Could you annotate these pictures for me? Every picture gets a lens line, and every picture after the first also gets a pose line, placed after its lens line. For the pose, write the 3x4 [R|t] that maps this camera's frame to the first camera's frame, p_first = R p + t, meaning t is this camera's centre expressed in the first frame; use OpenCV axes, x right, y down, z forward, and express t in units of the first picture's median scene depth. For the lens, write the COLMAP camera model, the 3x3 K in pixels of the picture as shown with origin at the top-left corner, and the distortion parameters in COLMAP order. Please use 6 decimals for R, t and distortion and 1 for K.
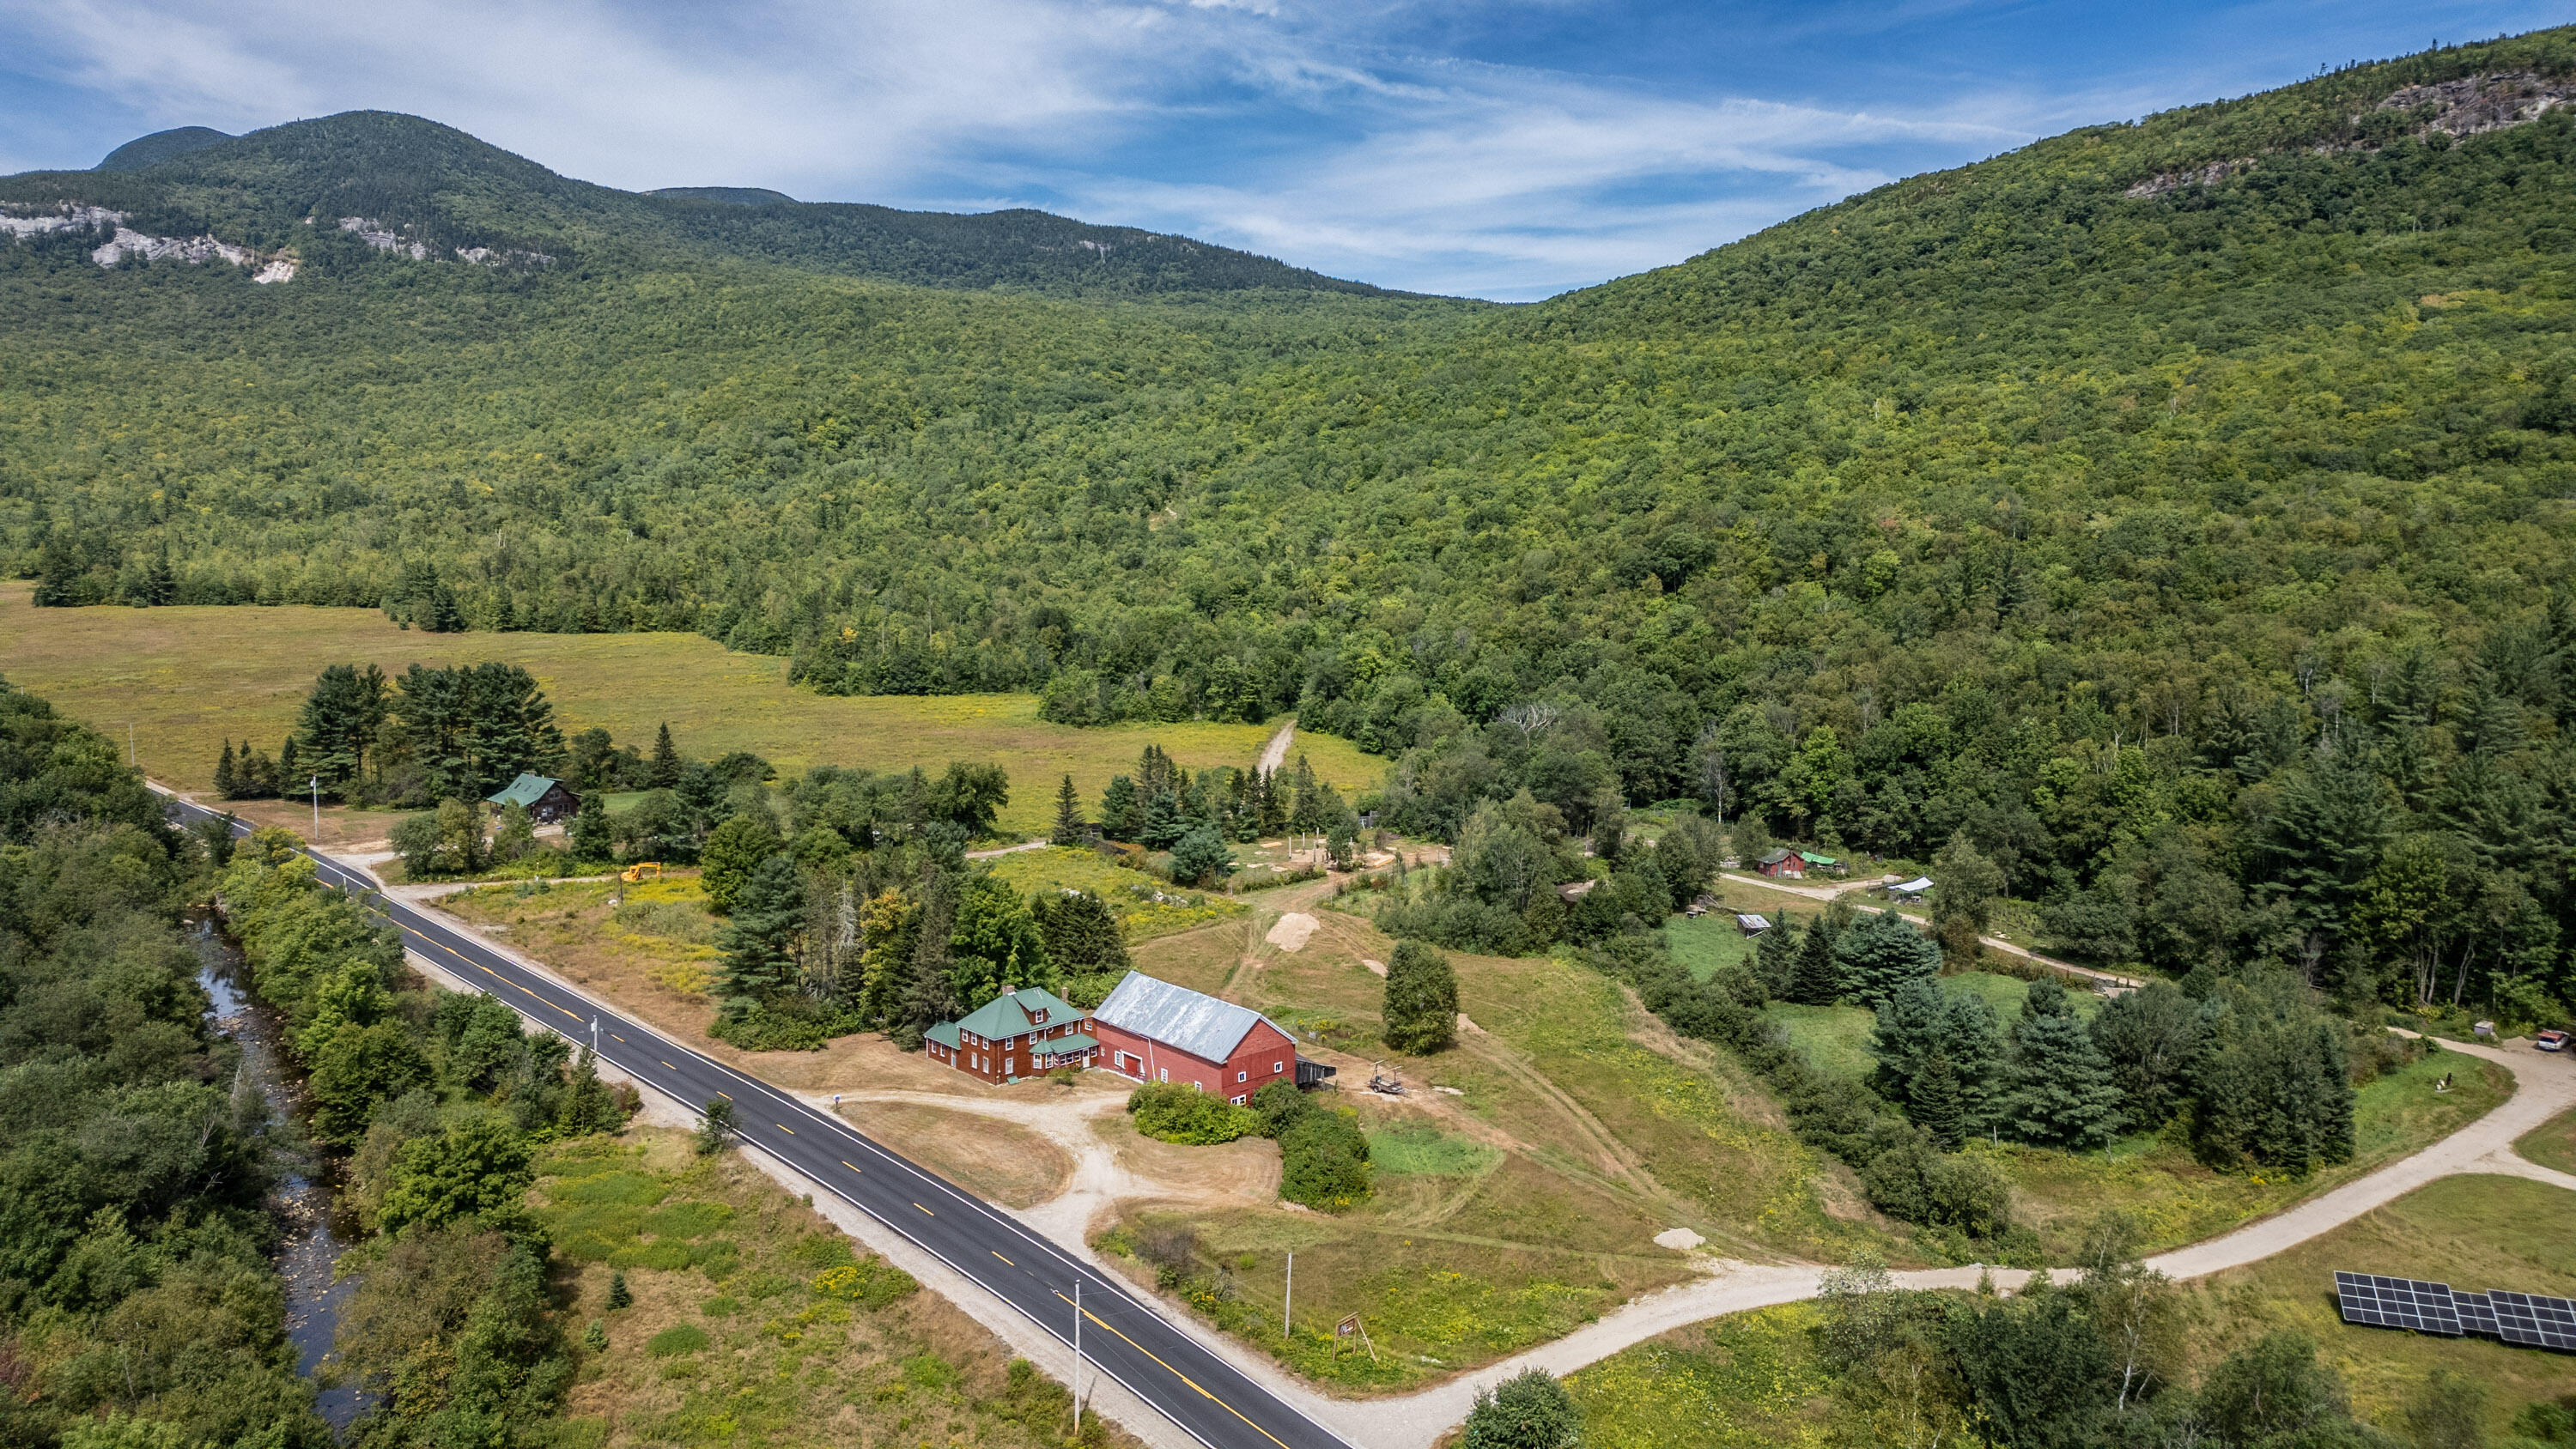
lens RADIAL K [[1794.1, 0, 1288.0], [0, 1794.1, 724.5], [0, 0, 1]] dist [0.087222, -0.094398]
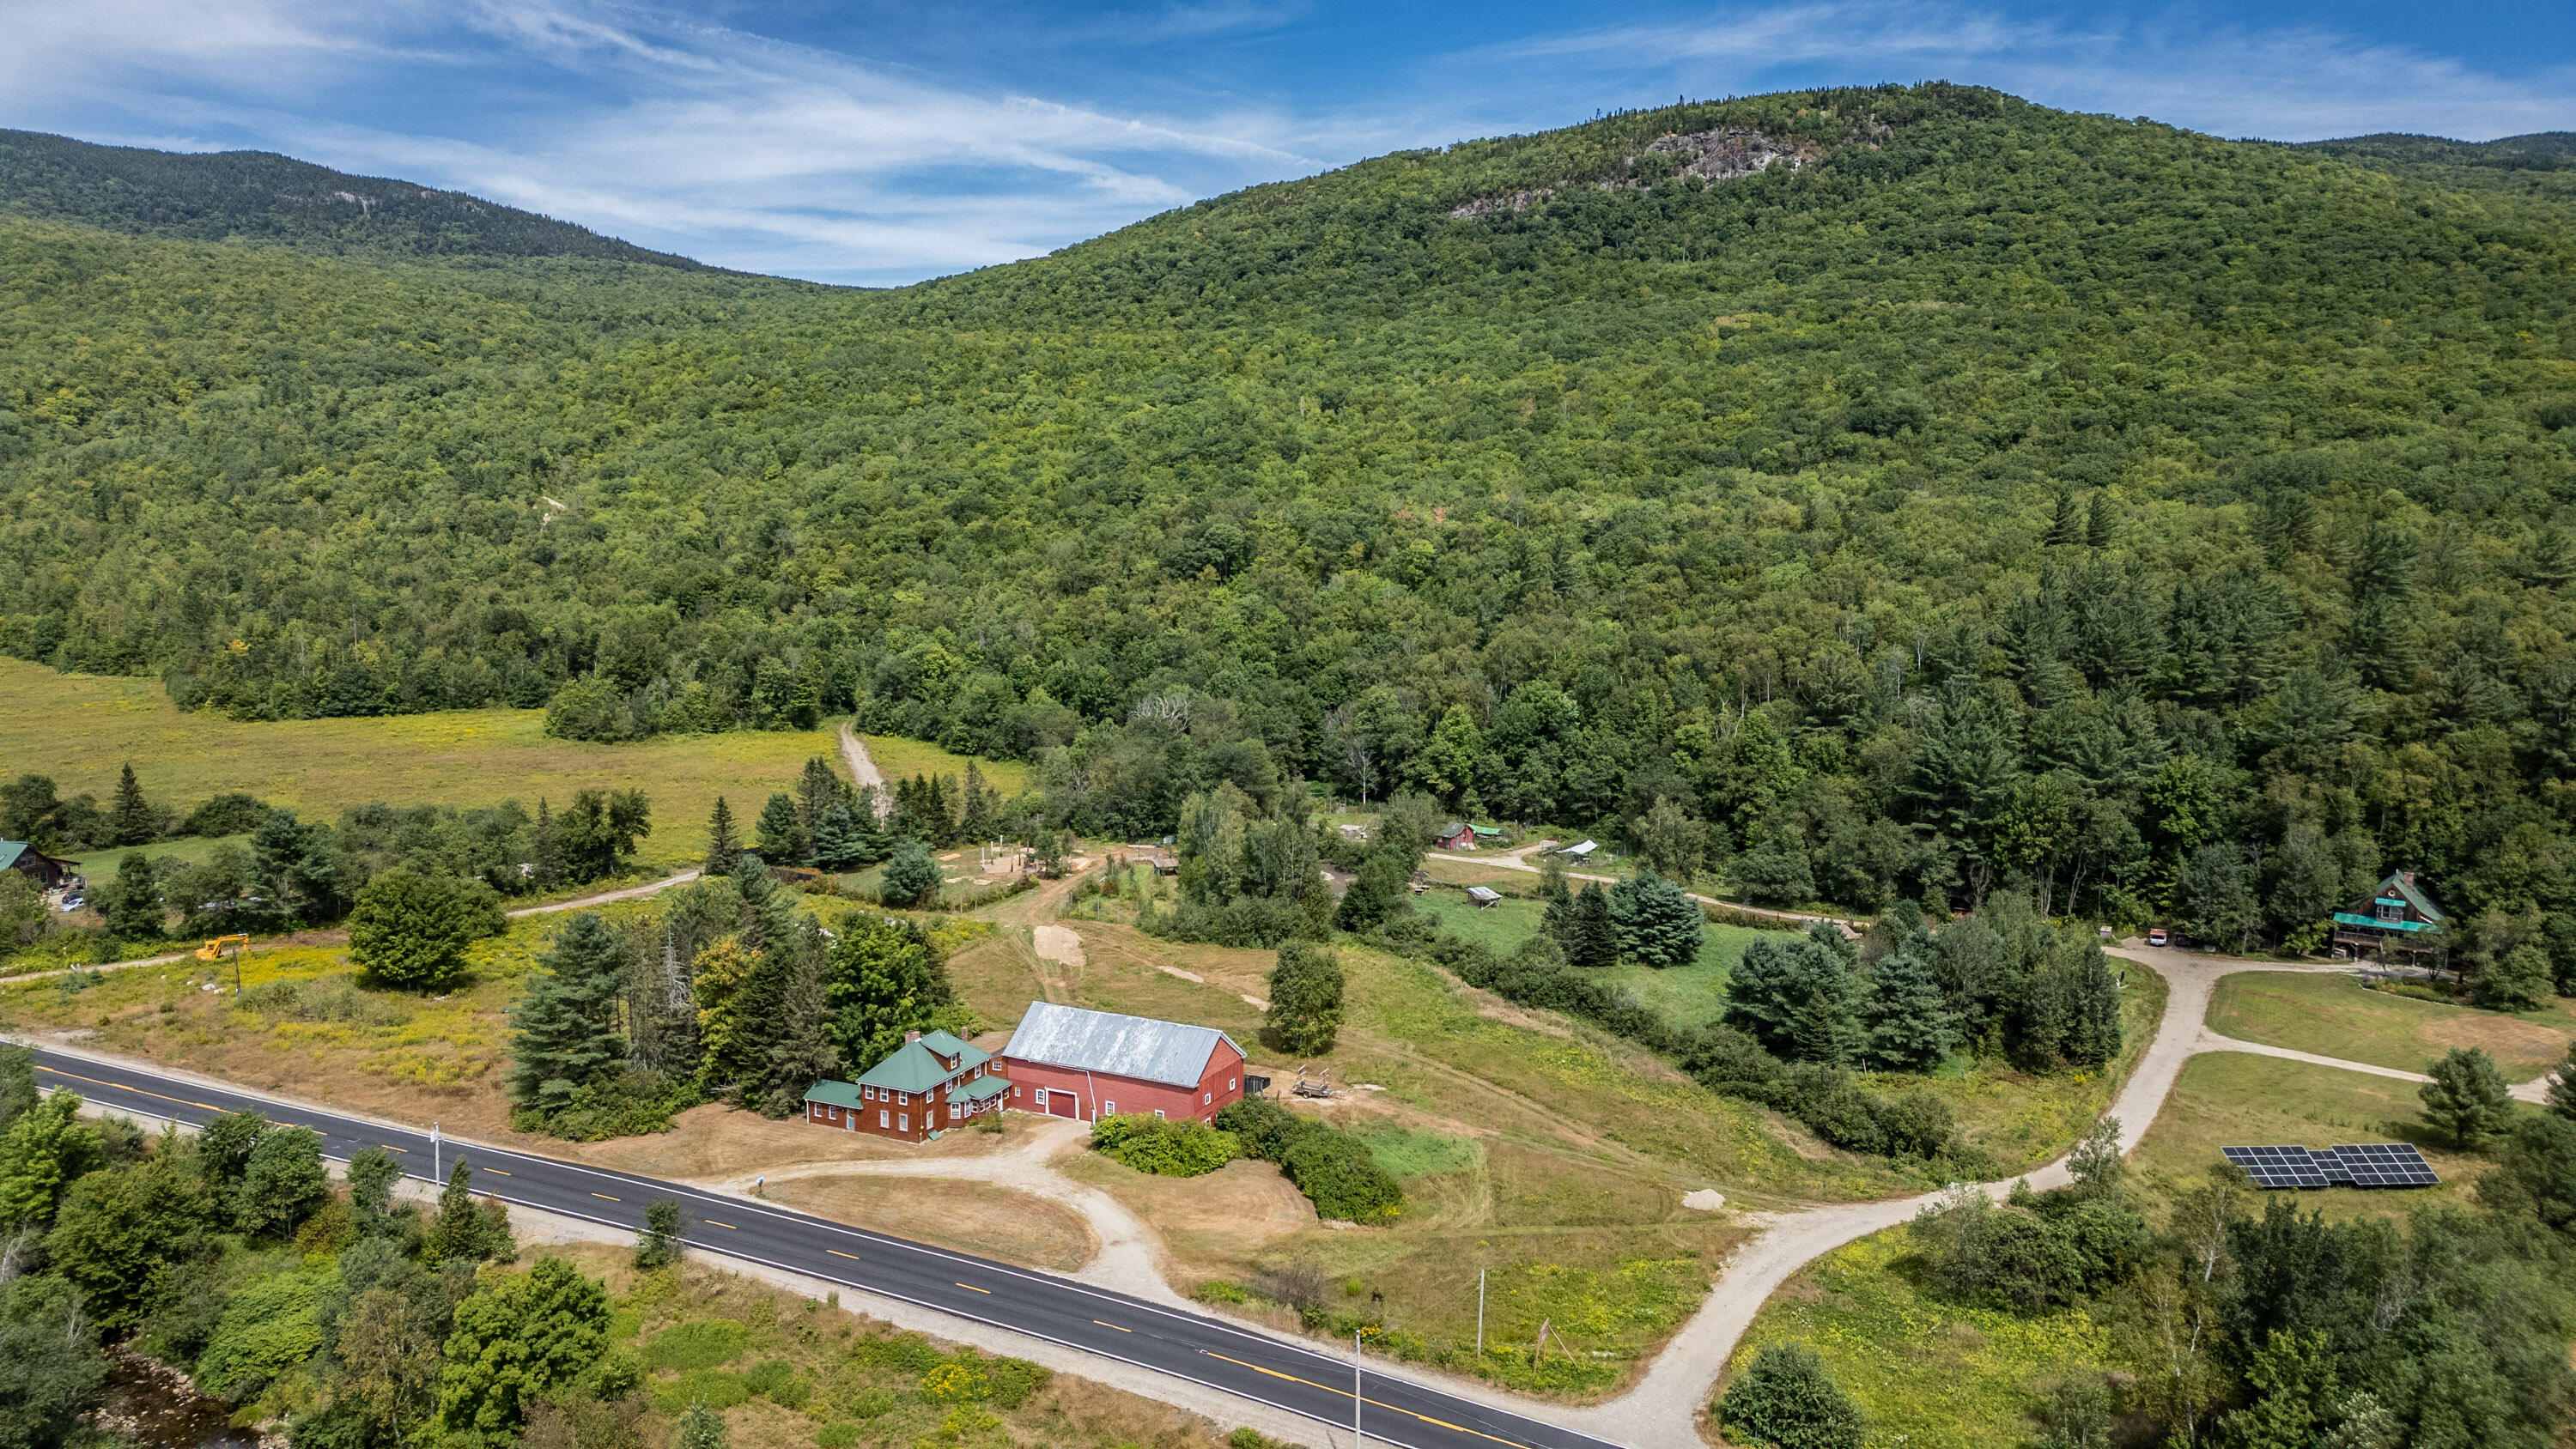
lens RADIAL K [[1796.0, 0, 1288.0], [0, 1796.0, 724.5], [0, 0, 1]] dist [0.074285, -0.064698]
pose [[0.931430, -0.047818, 0.360764, -0.105232], [0.045697, 0.998851, 0.014413, -0.004518], [-0.361039, 0.003061, 0.932546, 0.031787]]
